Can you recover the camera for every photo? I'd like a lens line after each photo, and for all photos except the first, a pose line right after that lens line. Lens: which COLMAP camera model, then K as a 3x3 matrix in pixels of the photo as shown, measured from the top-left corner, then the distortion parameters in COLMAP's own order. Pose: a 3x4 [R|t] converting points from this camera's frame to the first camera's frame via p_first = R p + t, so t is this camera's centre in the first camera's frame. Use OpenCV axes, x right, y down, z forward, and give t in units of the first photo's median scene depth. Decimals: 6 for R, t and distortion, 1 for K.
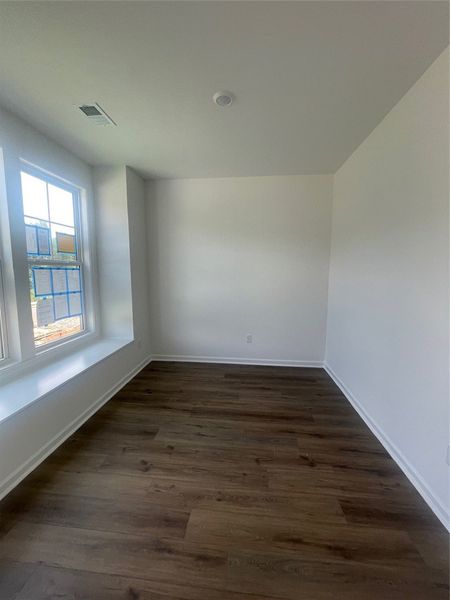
lens RADIAL K [[244.1, 0, 223.9], [0, 244.1, 296.6], [0, 0, 1]] dist [-0.000915, 0.000333]
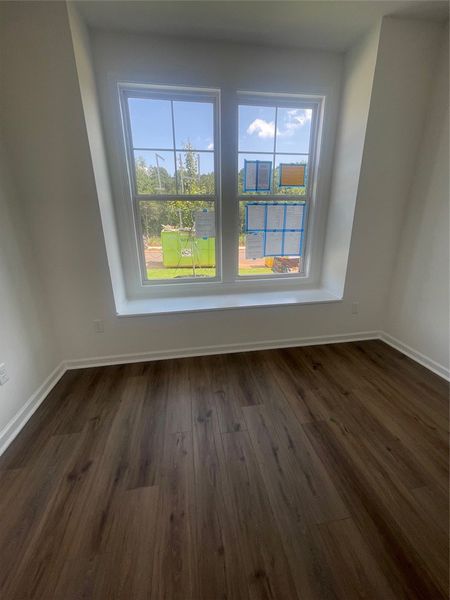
lens RADIAL K [[244.1, 0, 223.9], [0, 244.1, 296.6], [0, 0, 1]] dist [-0.000915, 0.000333]
pose [[0.252984, 0.291906, -0.922383, 0.297409], [-0.087811, 0.956389, 0.278584, -0.014748], [0.963477, 0.010518, 0.267584, 0.556960]]
